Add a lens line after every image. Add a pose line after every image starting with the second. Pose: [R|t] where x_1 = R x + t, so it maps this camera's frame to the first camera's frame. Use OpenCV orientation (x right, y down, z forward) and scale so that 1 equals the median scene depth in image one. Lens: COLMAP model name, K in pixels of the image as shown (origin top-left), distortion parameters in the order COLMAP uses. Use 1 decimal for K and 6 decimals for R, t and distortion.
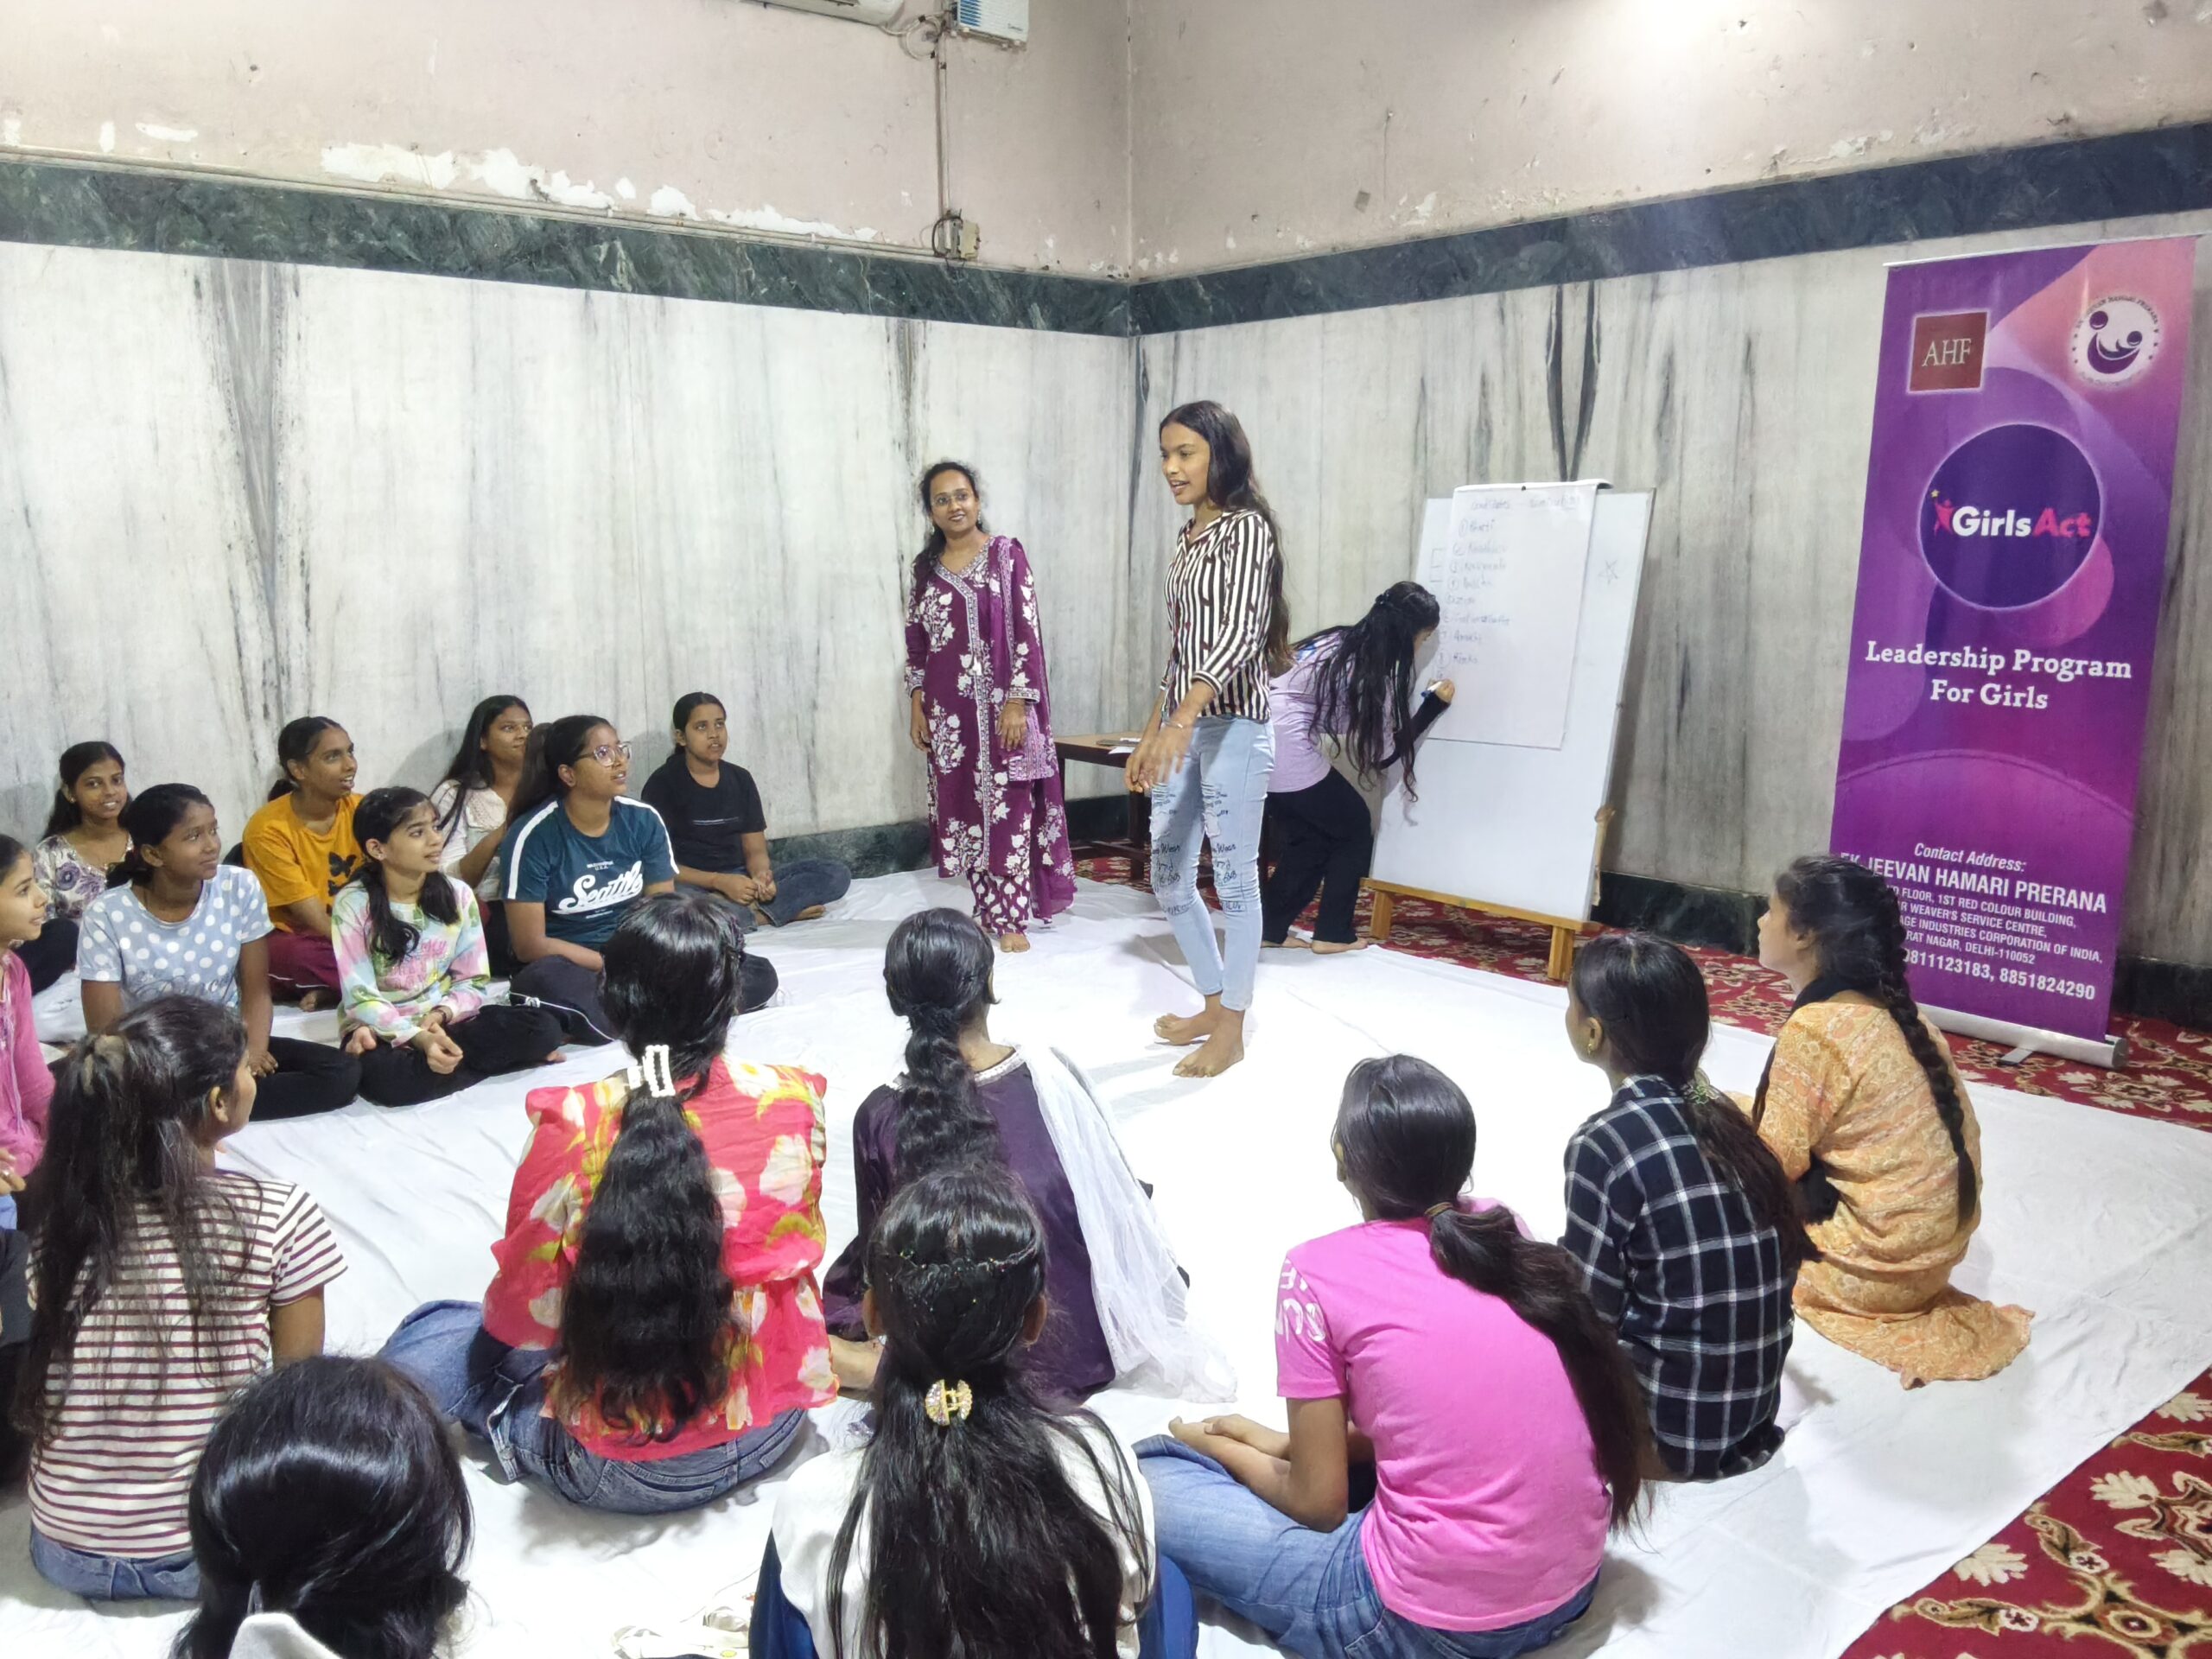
lens RADIAL K [[1802.3, 0, 1091.2], [0, 1802.3, 825.7], [0, 0, 1]] dist [0.107793, -0.166641]
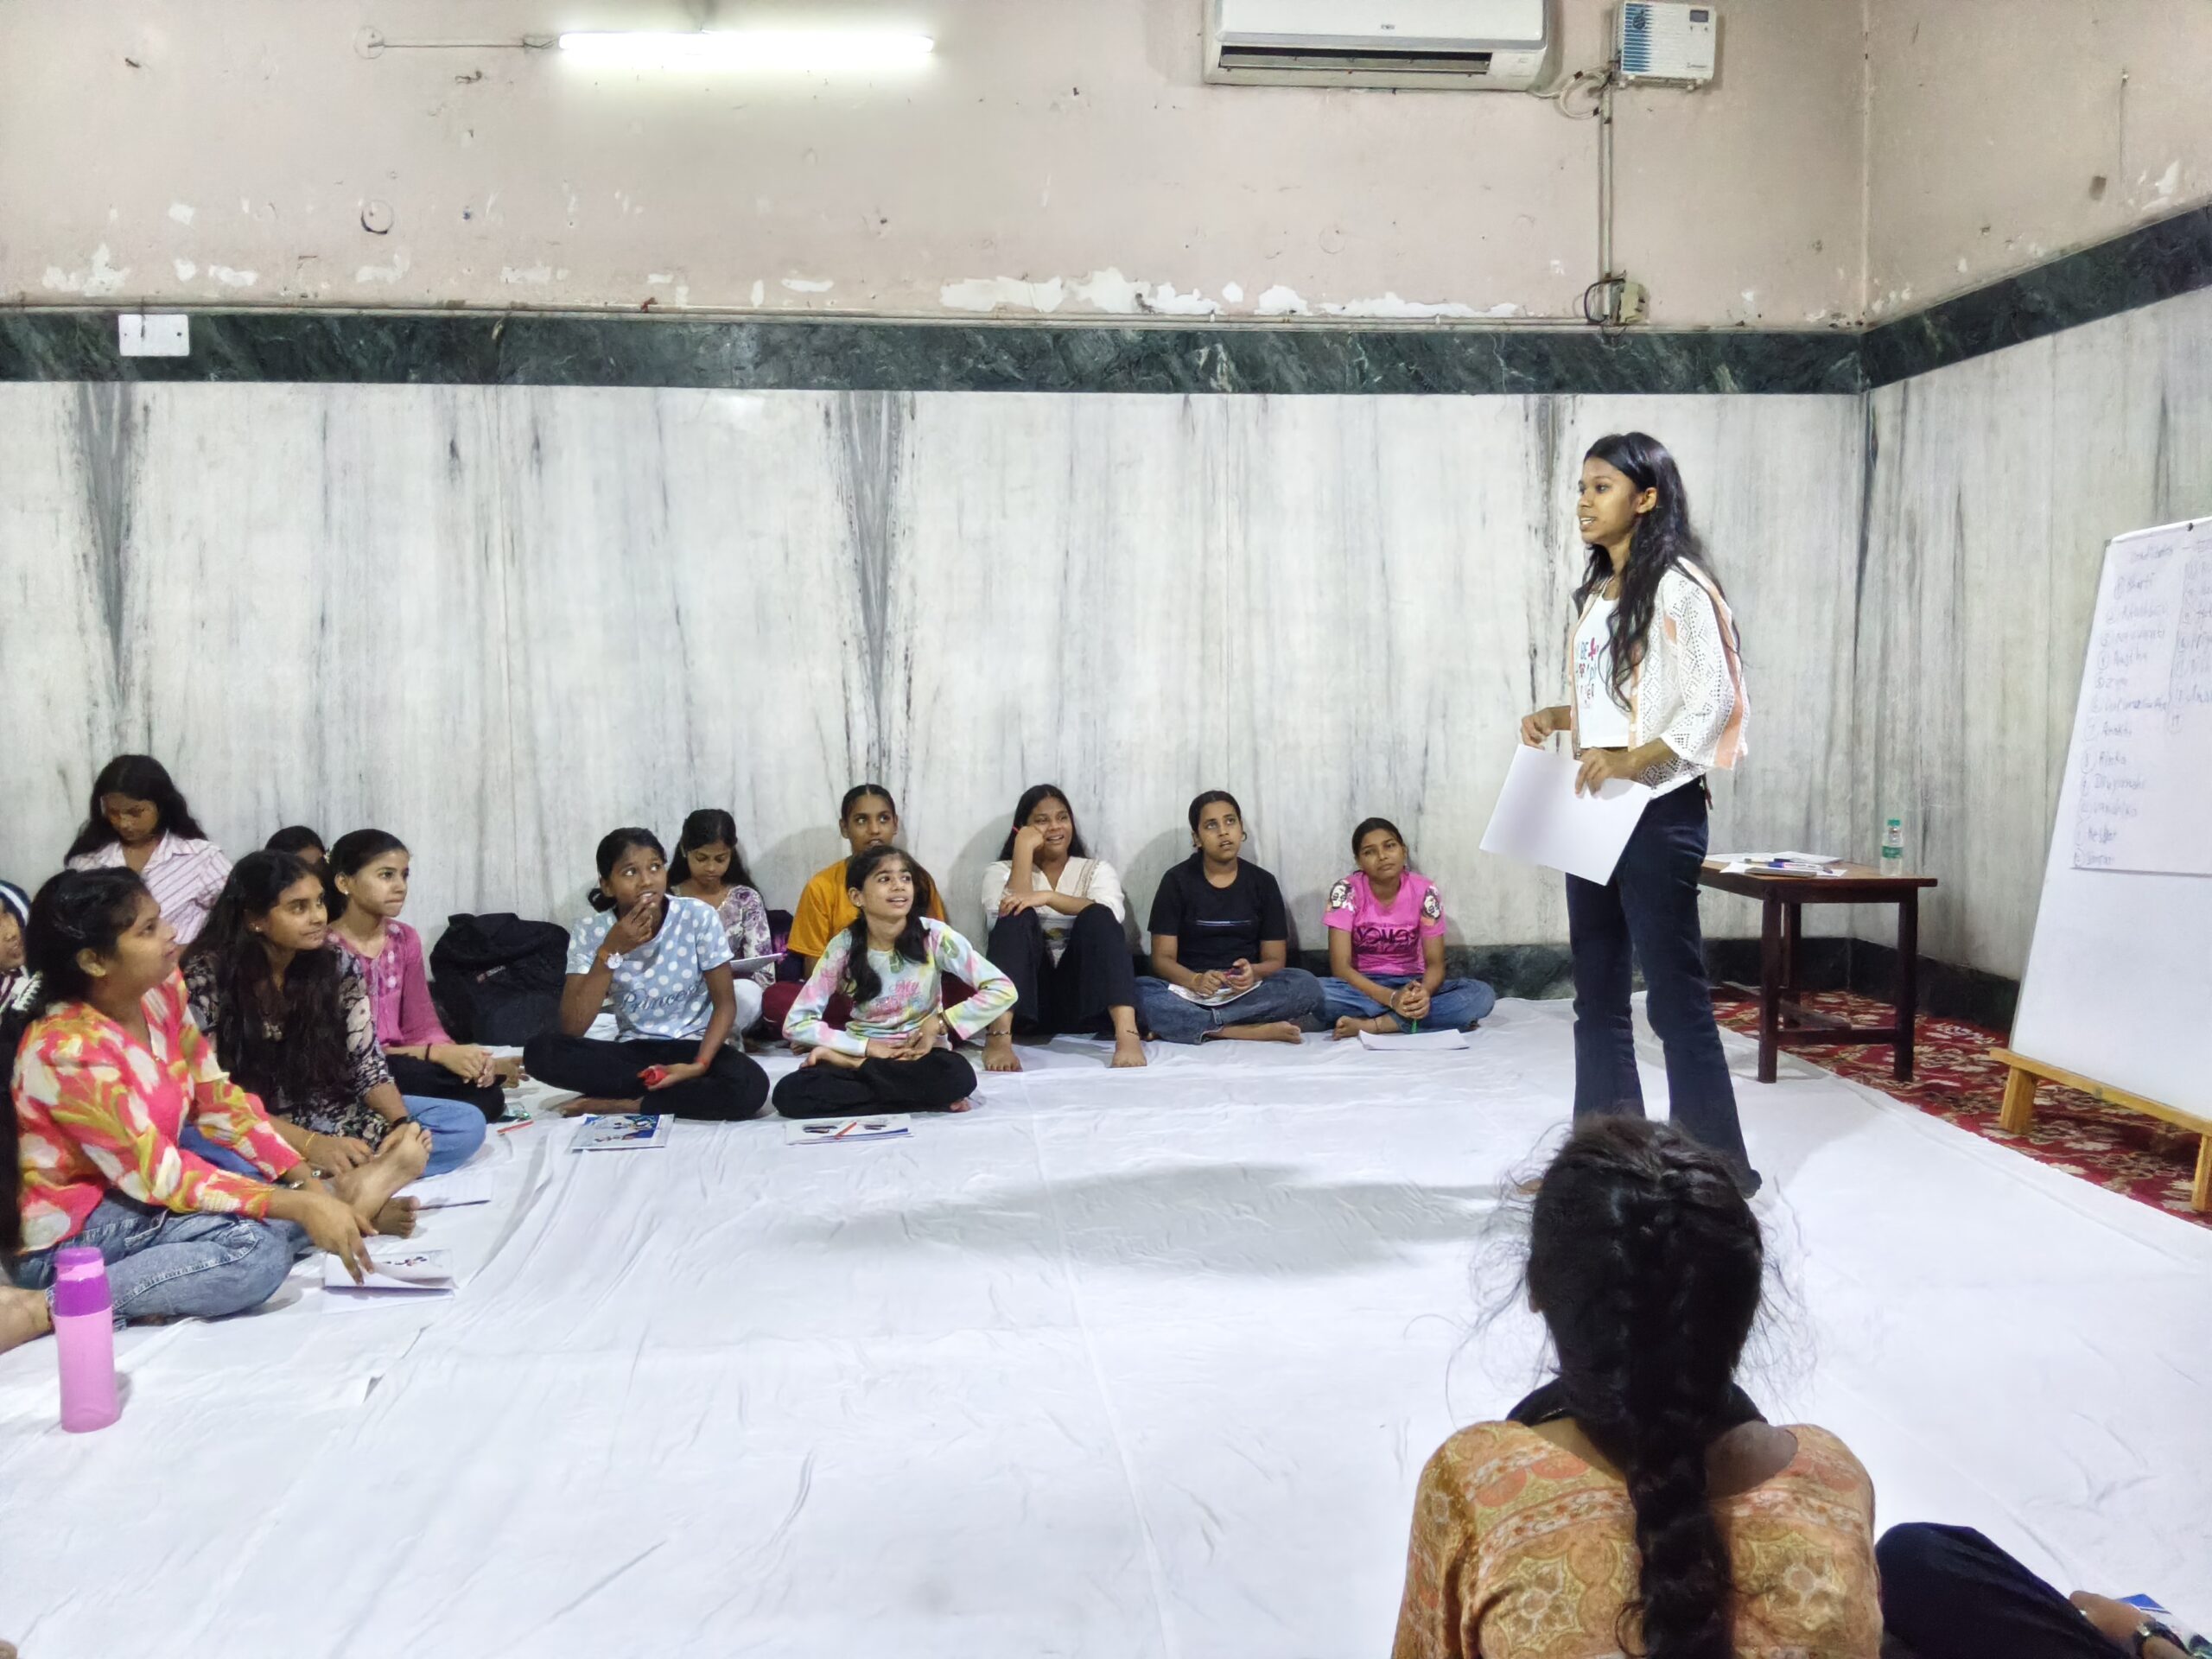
lens RADIAL K [[1802.3, 0, 1136.5], [0, 1802.3, 820.0], [0, 0, 1]] dist [0.107793, -0.166641]
pose [[0.839063, 0.031454, -0.543124, 0.286872], [-0.079010, 0.994788, -0.064451, 0.013856], [0.538266, 0.096991, 0.837175, 0.171526]]
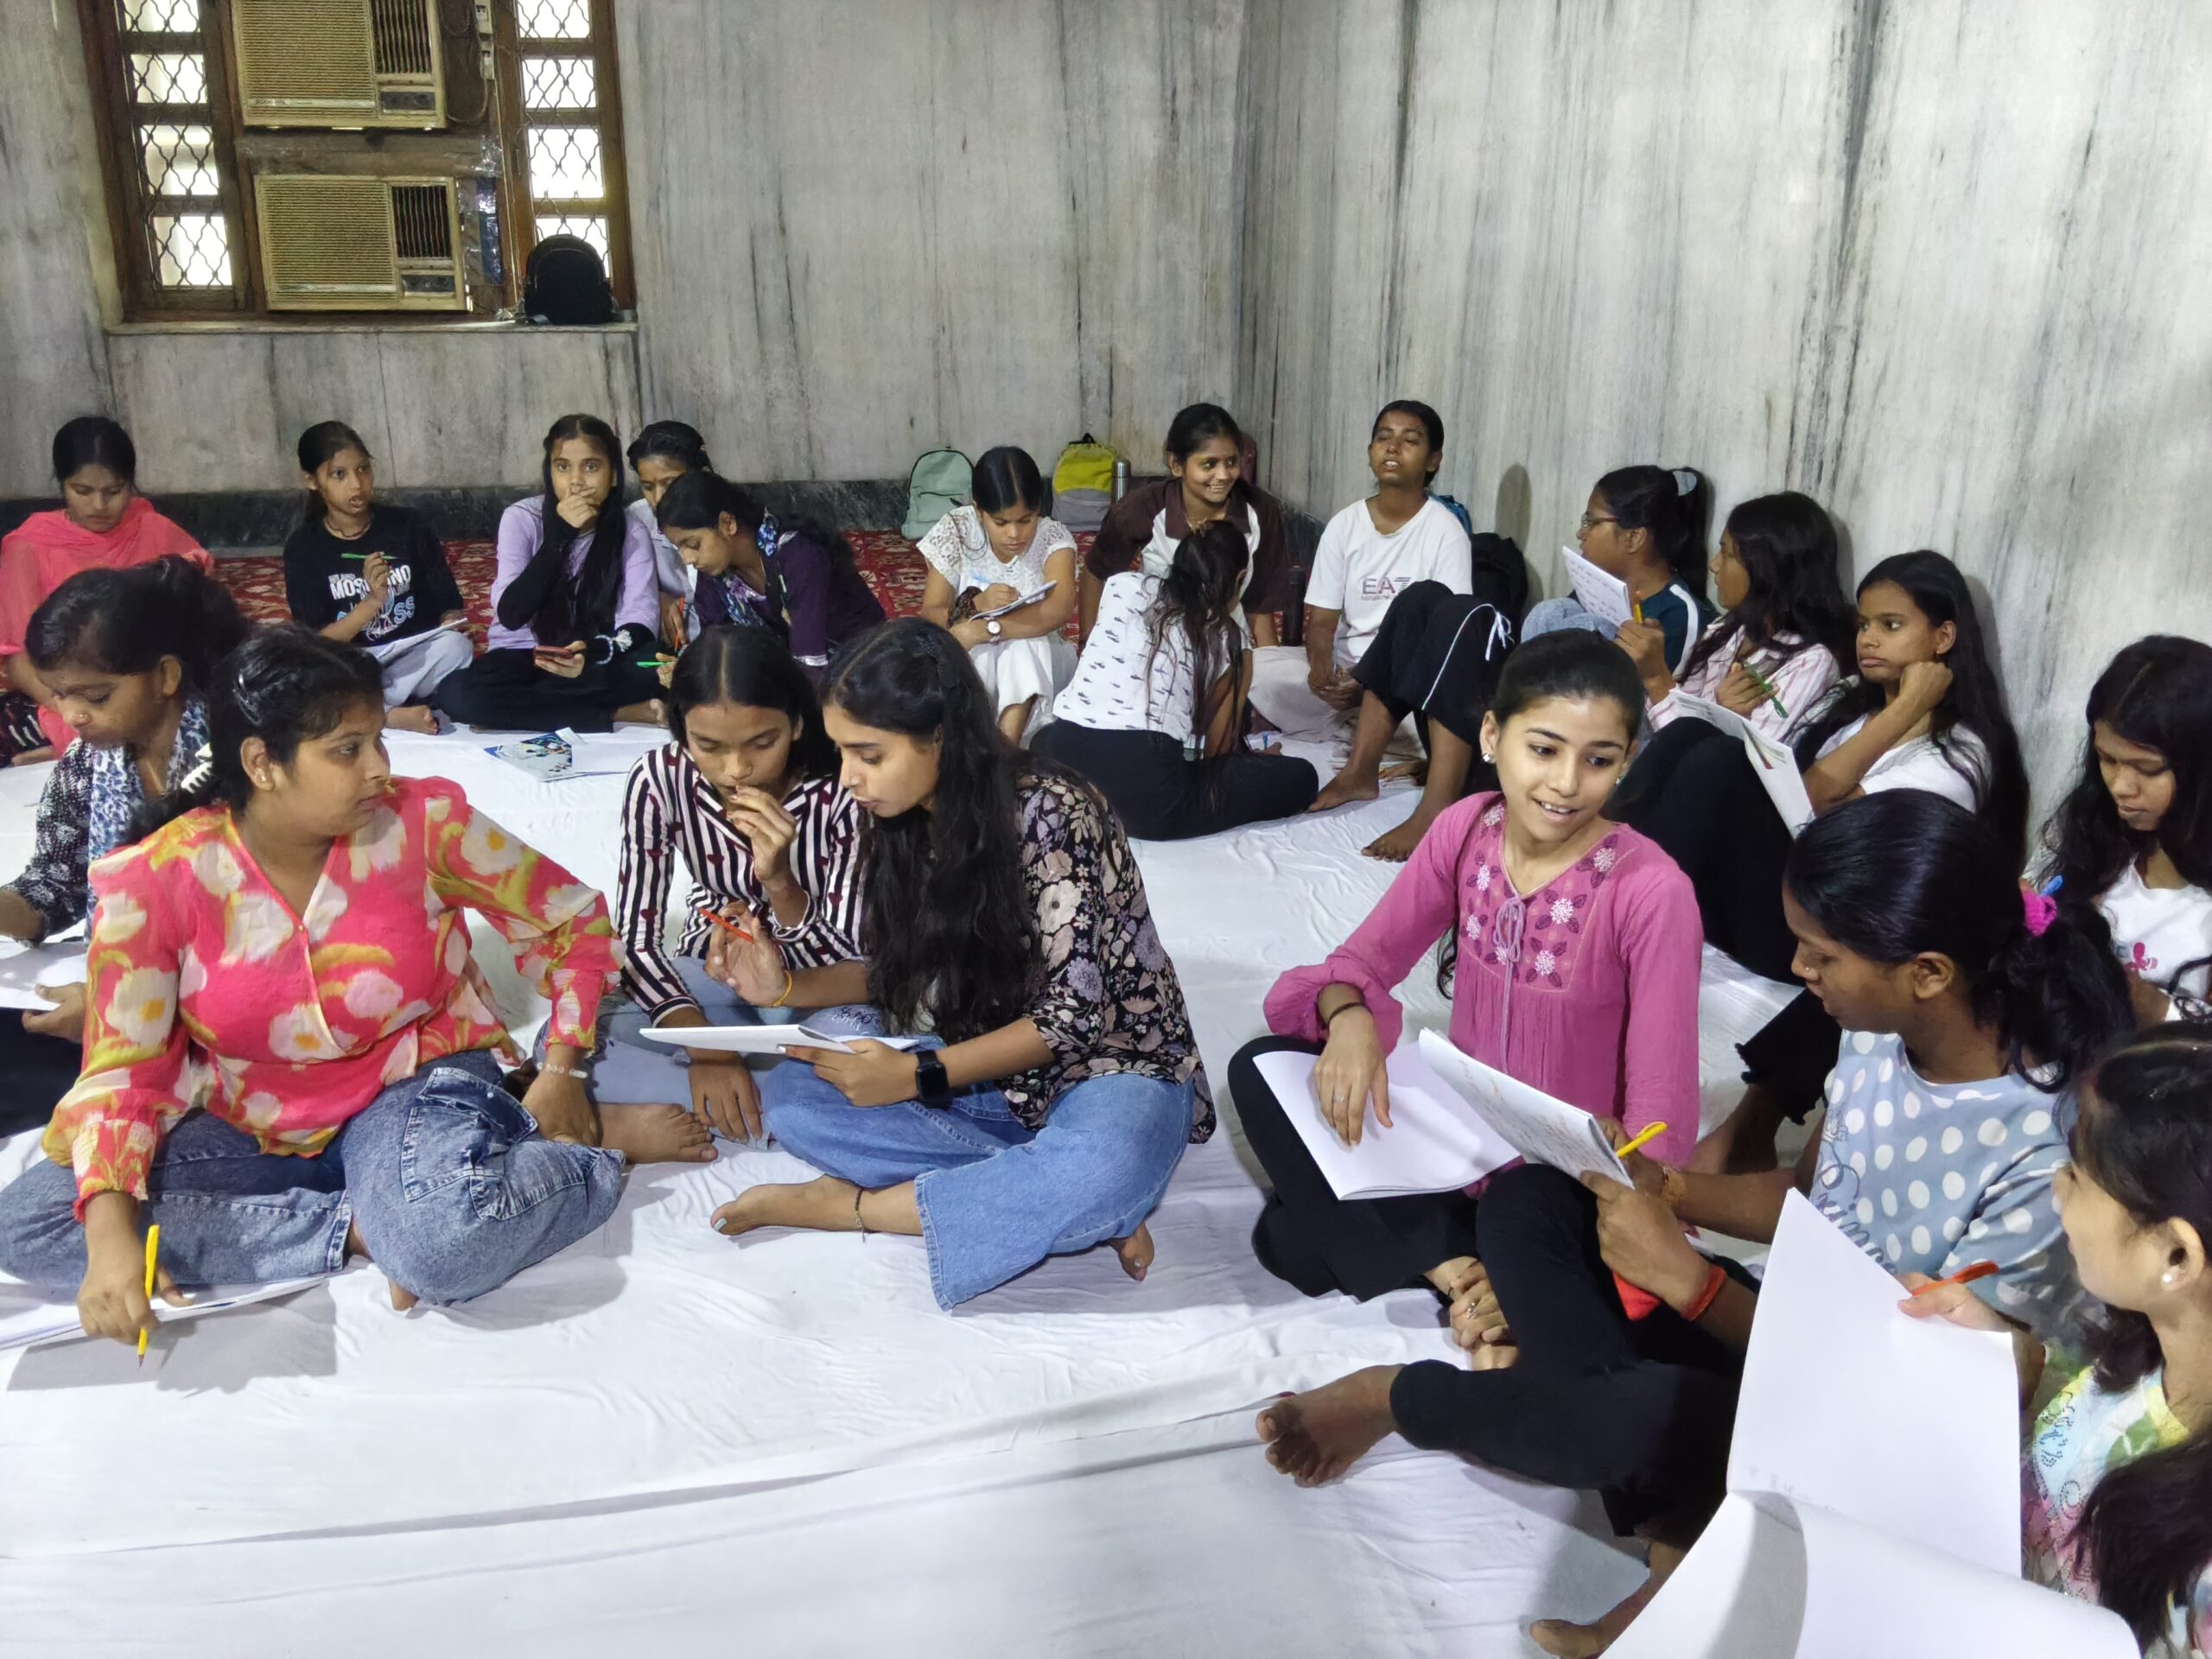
lens RADIAL K [[1802.3, 0, 1112.4], [0, 1802.3, 810.7], [0, 0, 1]] dist [0.107793, -0.166641]
pose [[-0.489427, 0.287060, -0.823443, -0.077810], [-0.141587, 0.905580, 0.399848, -0.129276], [0.860474, 0.312285, -0.402571, 0.820500]]
